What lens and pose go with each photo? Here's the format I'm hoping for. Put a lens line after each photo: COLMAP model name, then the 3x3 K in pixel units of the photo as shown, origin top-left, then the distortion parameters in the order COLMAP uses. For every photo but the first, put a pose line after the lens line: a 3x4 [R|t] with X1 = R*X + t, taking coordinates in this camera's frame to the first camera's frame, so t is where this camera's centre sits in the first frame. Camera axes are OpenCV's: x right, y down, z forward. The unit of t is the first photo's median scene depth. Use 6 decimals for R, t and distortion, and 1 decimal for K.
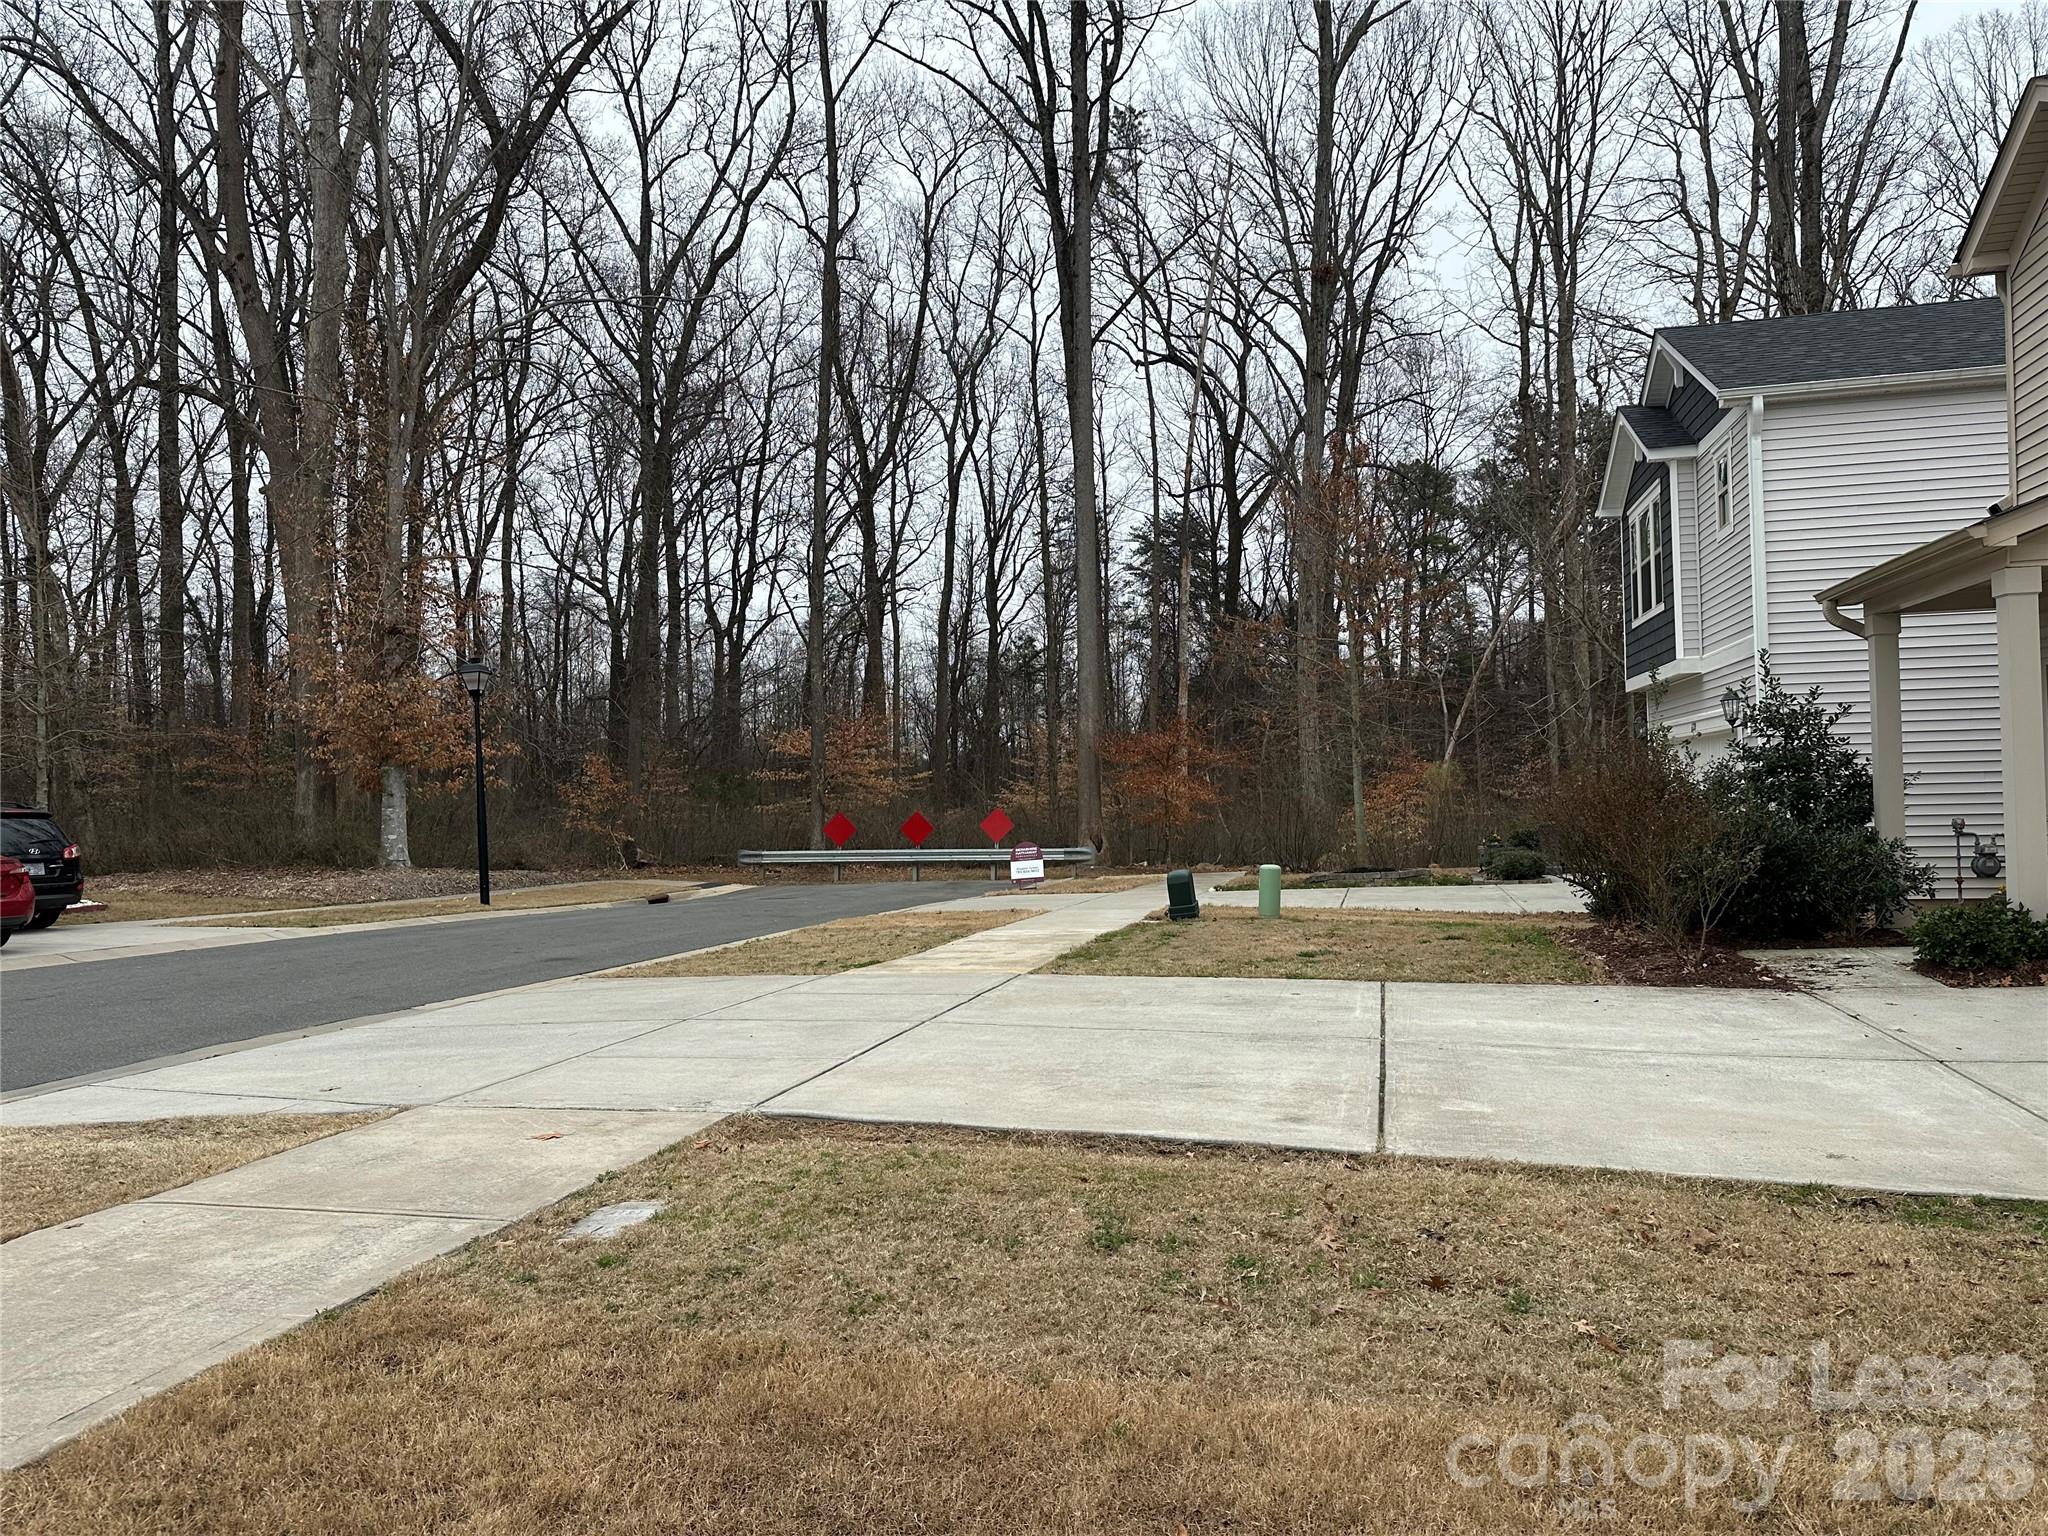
lens RADIAL K [[1437.5, 0, 1024.0], [0, 1437.5, 768.0], [0, 0, 1]] dist [-0.000188, 0.000264]
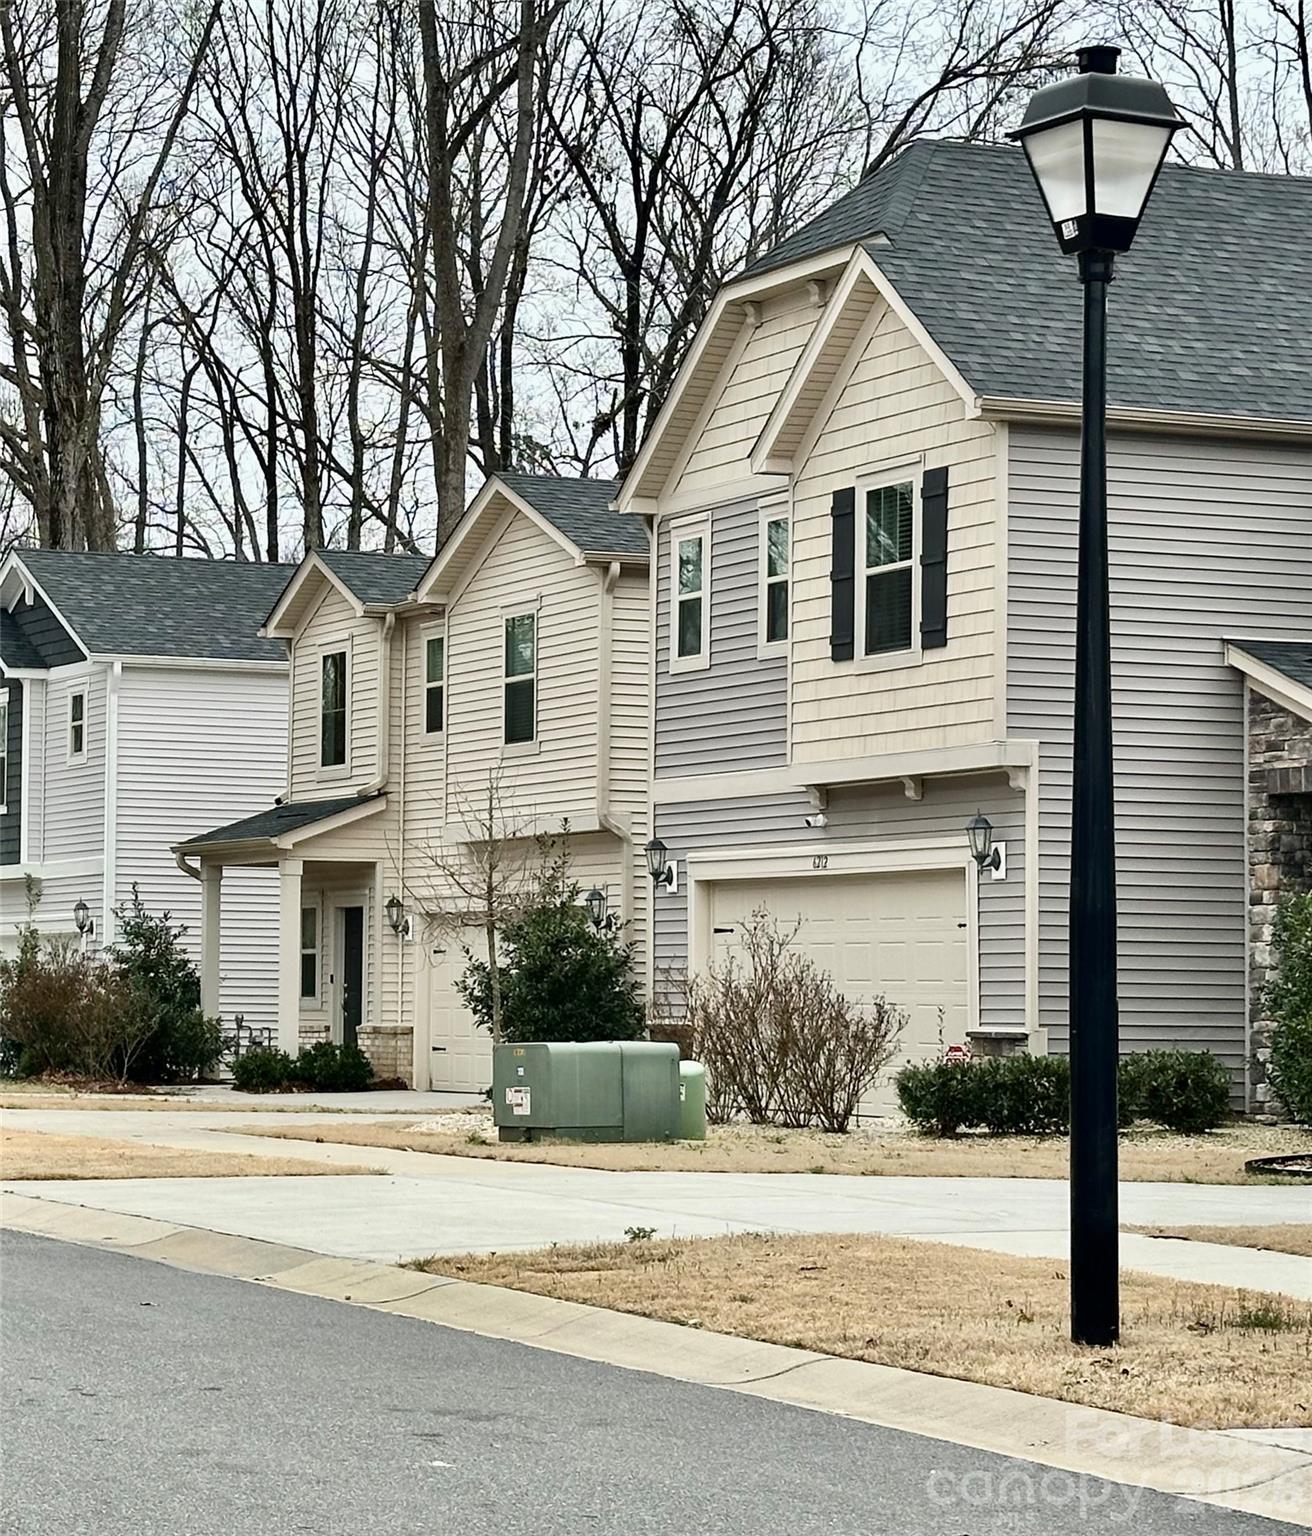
lens RADIAL K [[4355.3, 0, 656.0], [0, 4355.3, 768.0], [0, 0, 1]] dist [-0.078891, 0.158172]
pose [[0.762019, 0.064805, 0.644304, -1.825848], [-0.038157, 0.997745, -0.055226, 0.019816], [-0.646429, 0.017499, 0.762773, -2.542340]]
